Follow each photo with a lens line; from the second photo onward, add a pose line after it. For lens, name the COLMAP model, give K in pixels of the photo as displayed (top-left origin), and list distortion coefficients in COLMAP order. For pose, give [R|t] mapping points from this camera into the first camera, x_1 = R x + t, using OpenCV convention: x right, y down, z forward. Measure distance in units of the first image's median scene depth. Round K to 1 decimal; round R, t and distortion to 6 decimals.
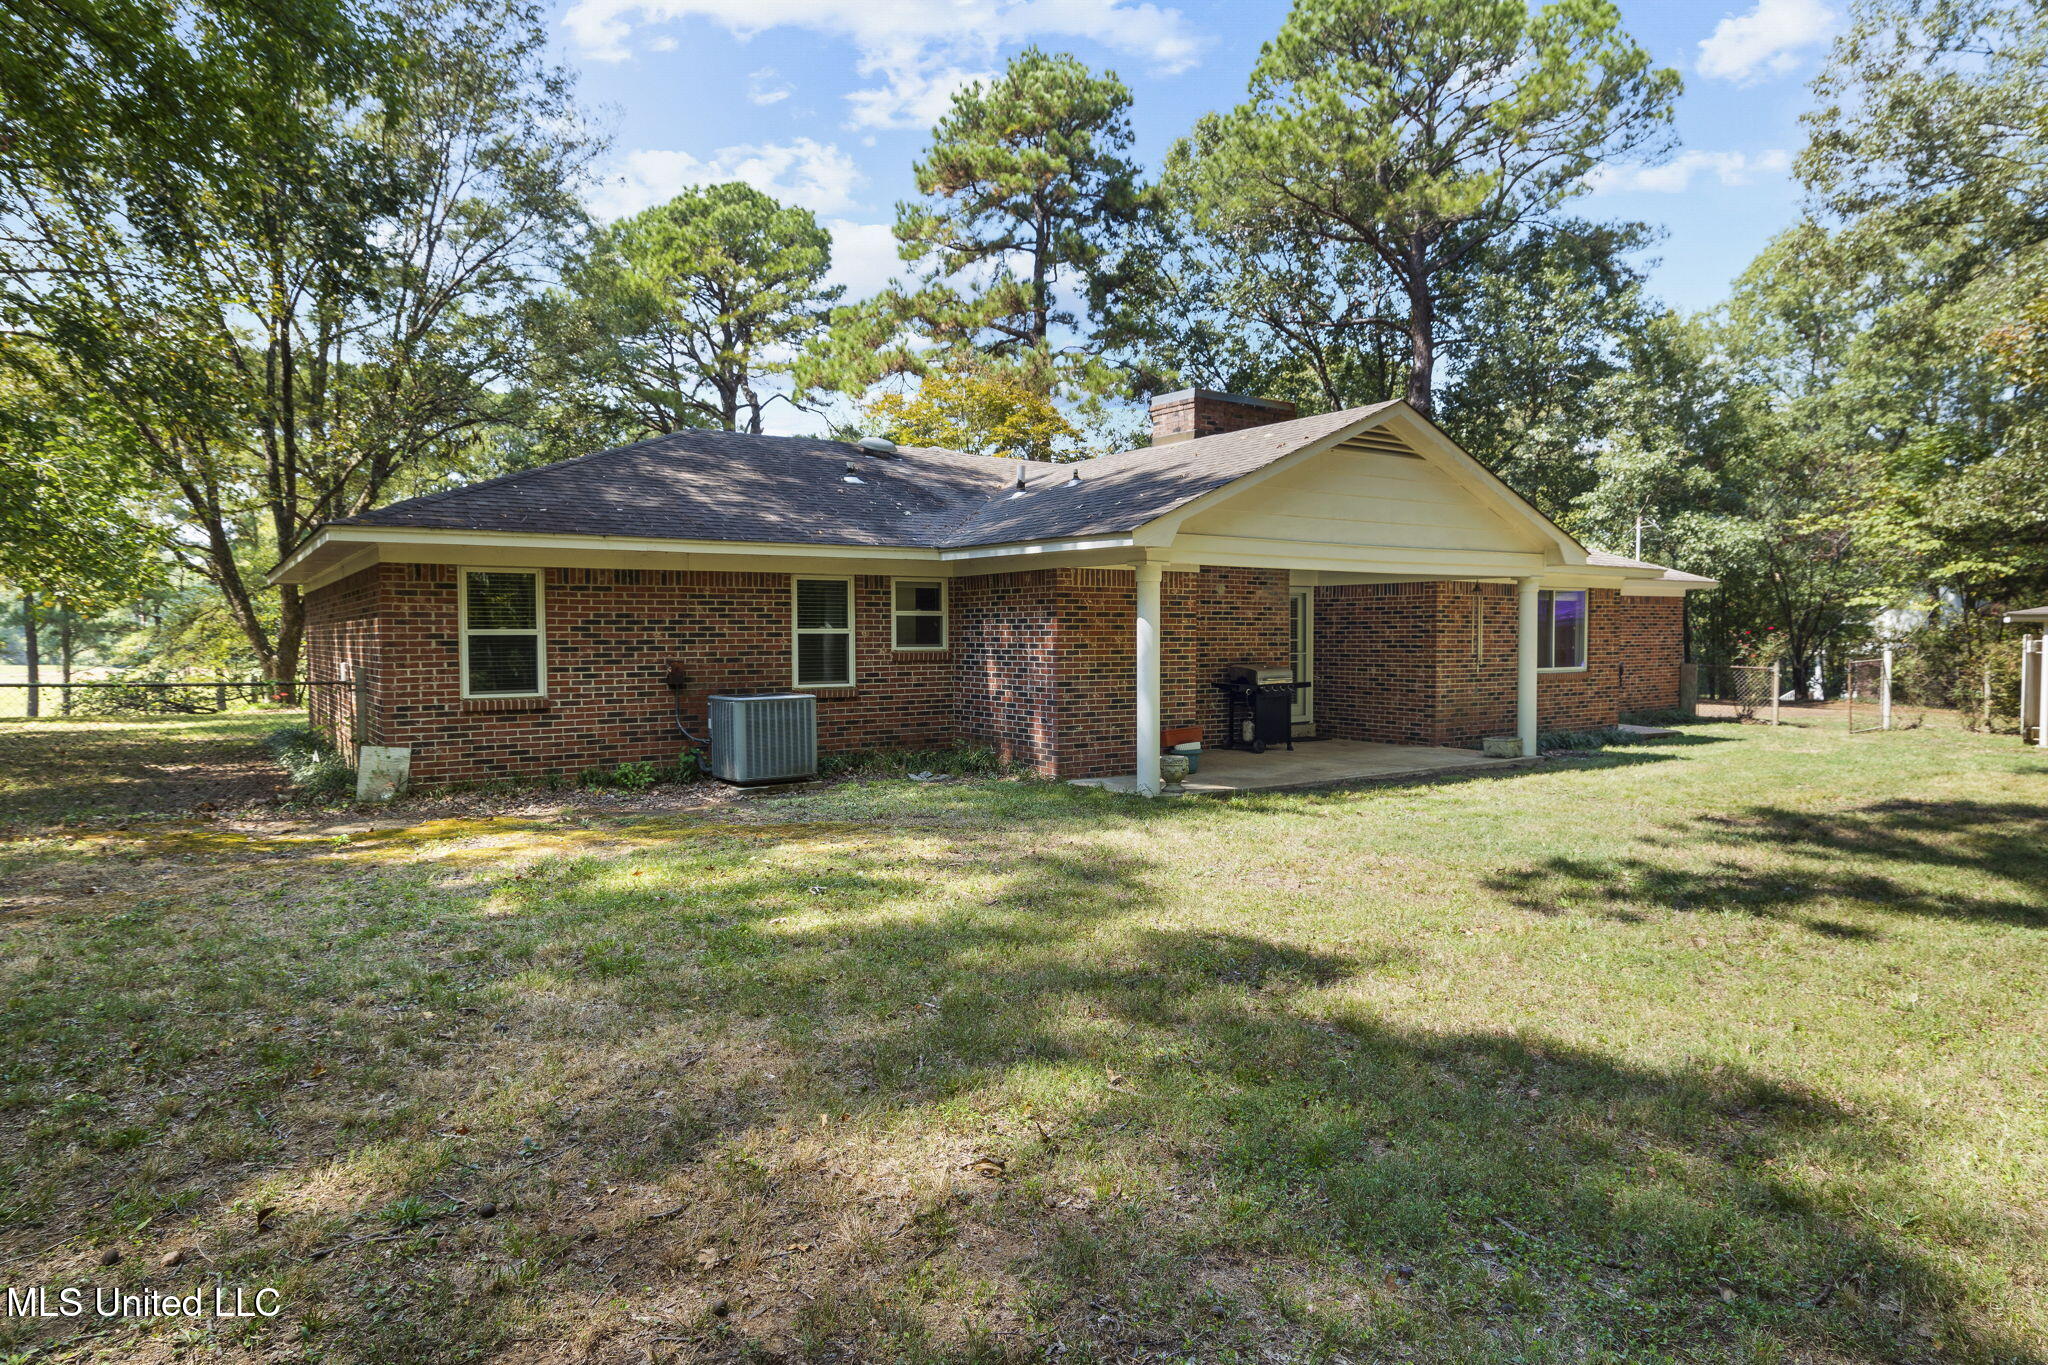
lens RADIAL K [[1396.4, 0, 1023.4], [0, 1396.4, 654.2], [0, 0, 1]] dist [-0.000172, 0.000441]
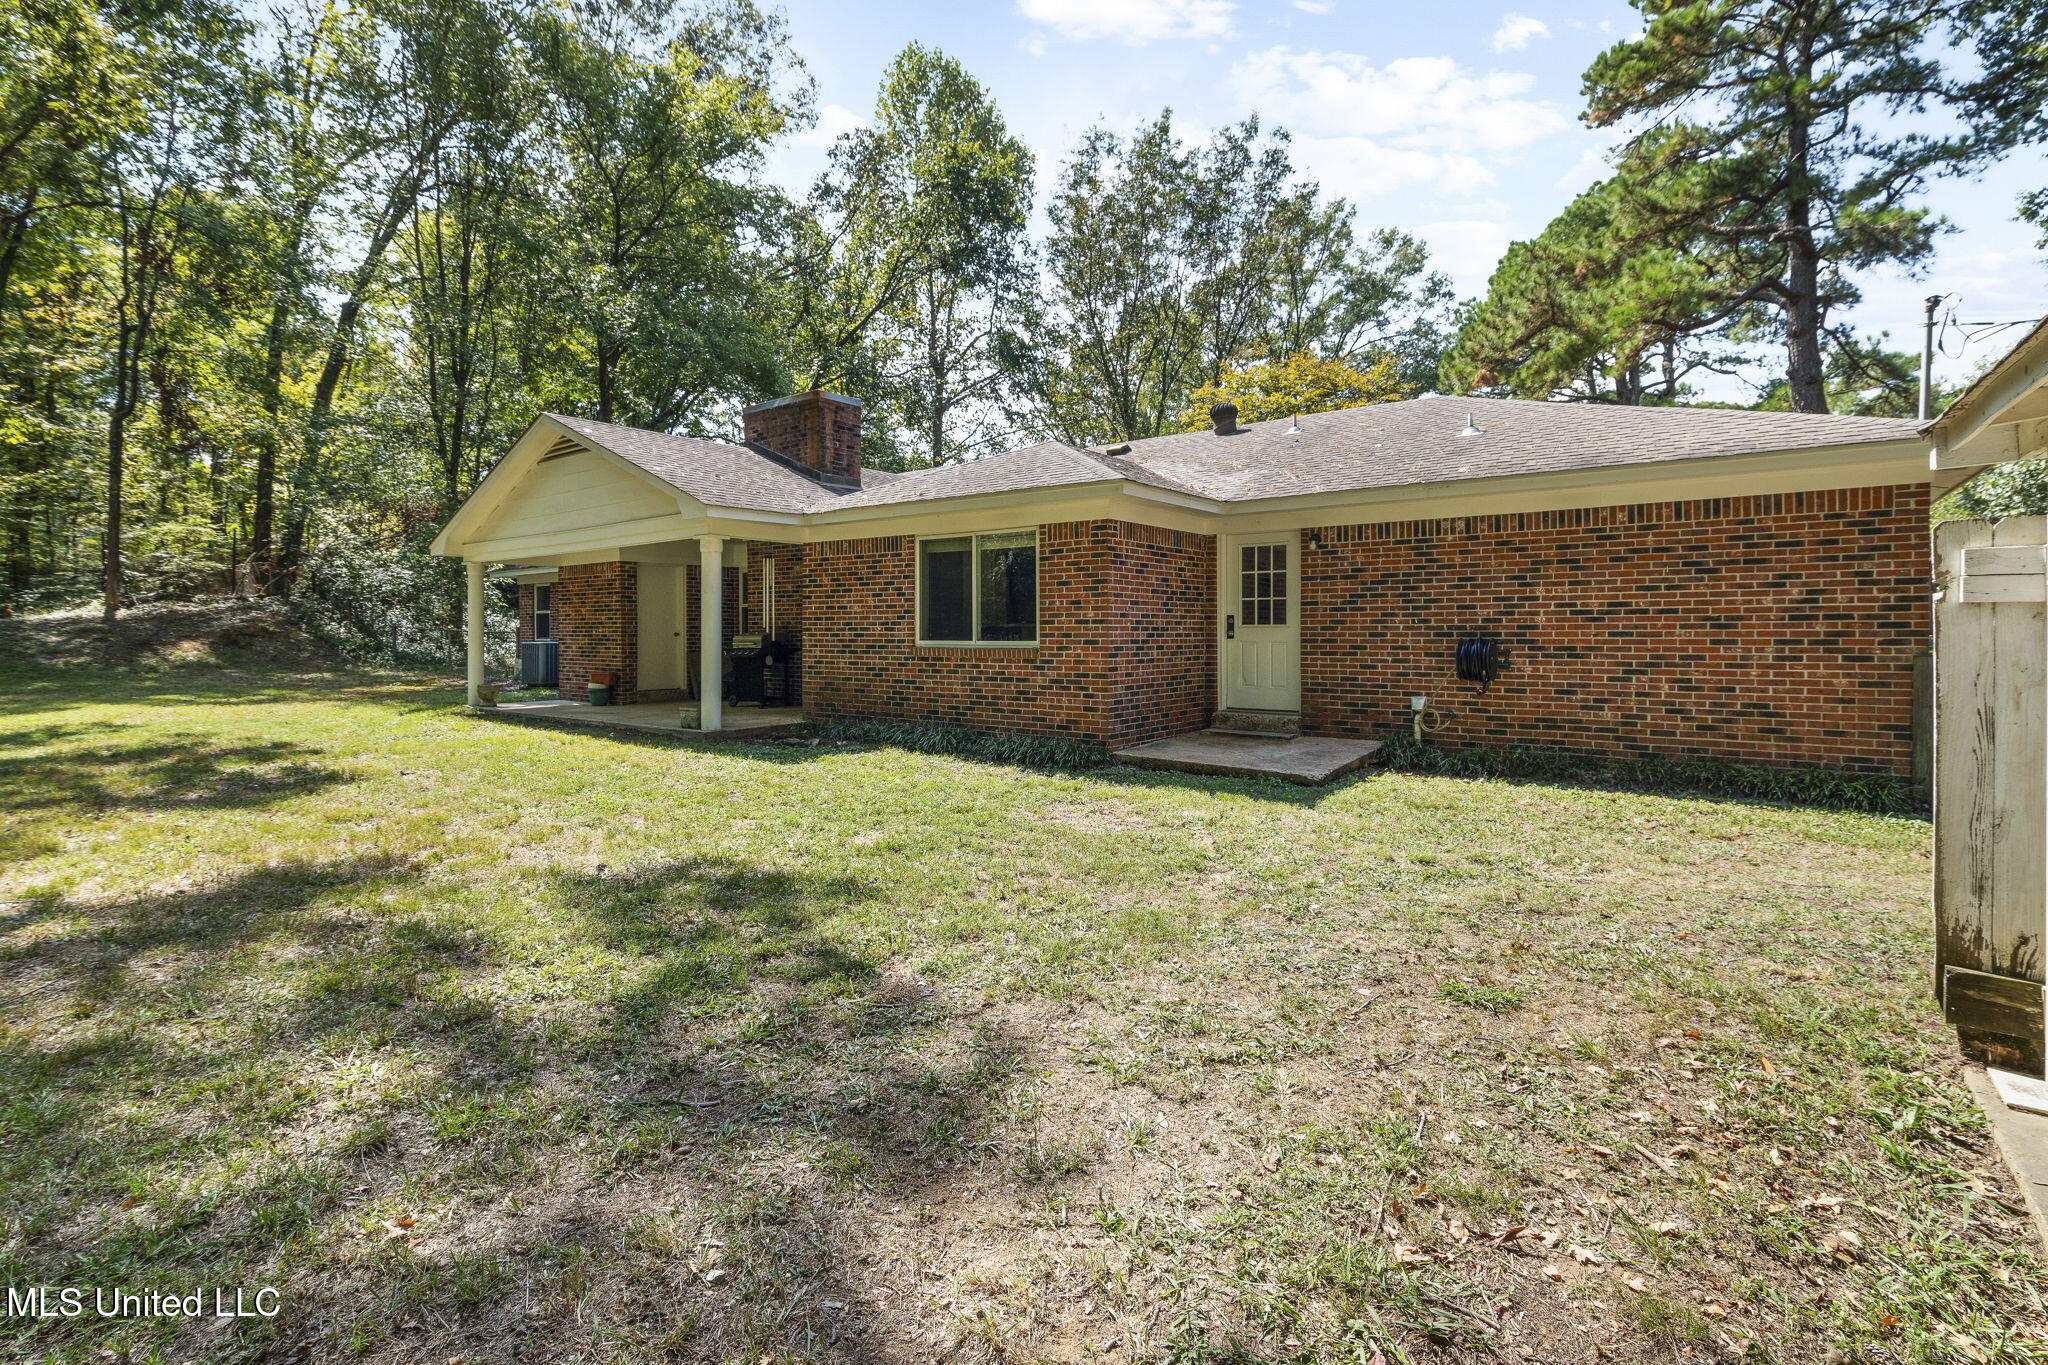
lens RADIAL K [[929.9, 0, 1028.8], [0, 929.9, 633.8], [0, 0, 1]] dist [0.002935, 0.000671]
pose [[0.288726, 0.011887, -0.957338, 1.086891], [0.002746, 0.999909, 0.013244, 0.000972], [0.957408, -0.006453, 0.288667, 1.095187]]
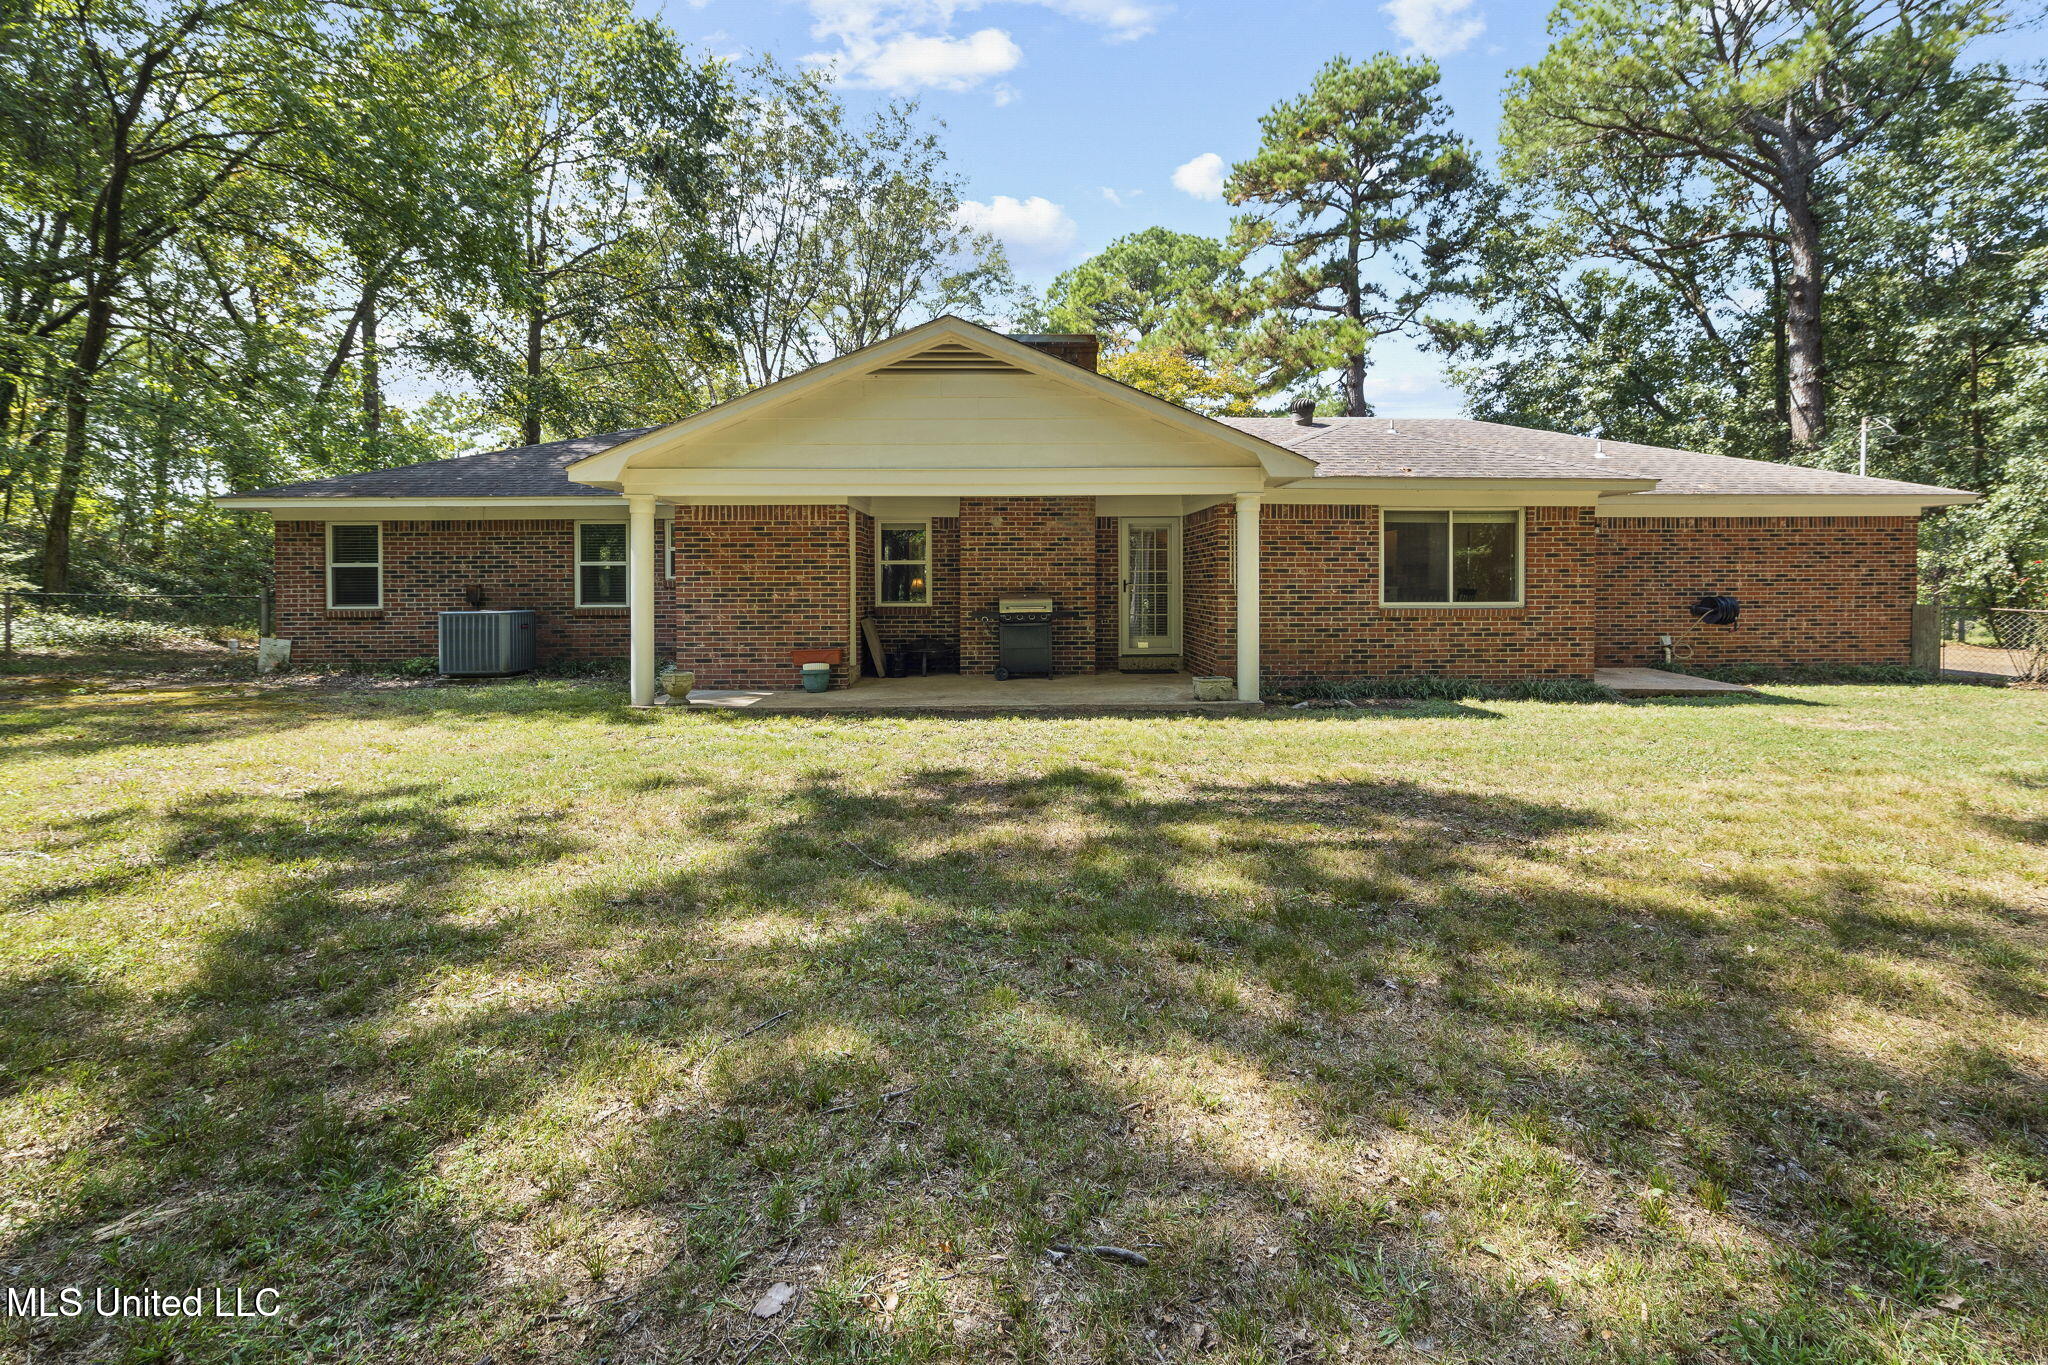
lens RADIAL K [[929.9, 0, 1028.8], [0, 929.9, 633.8], [0, 0, 1]] dist [0.002935, 0.000671]
pose [[0.819581, 0.039438, -0.571605, 0.628788], [-0.003008, 0.997911, 0.064539, -0.007213], [0.572956, -0.051176, 0.817987, 0.470178]]
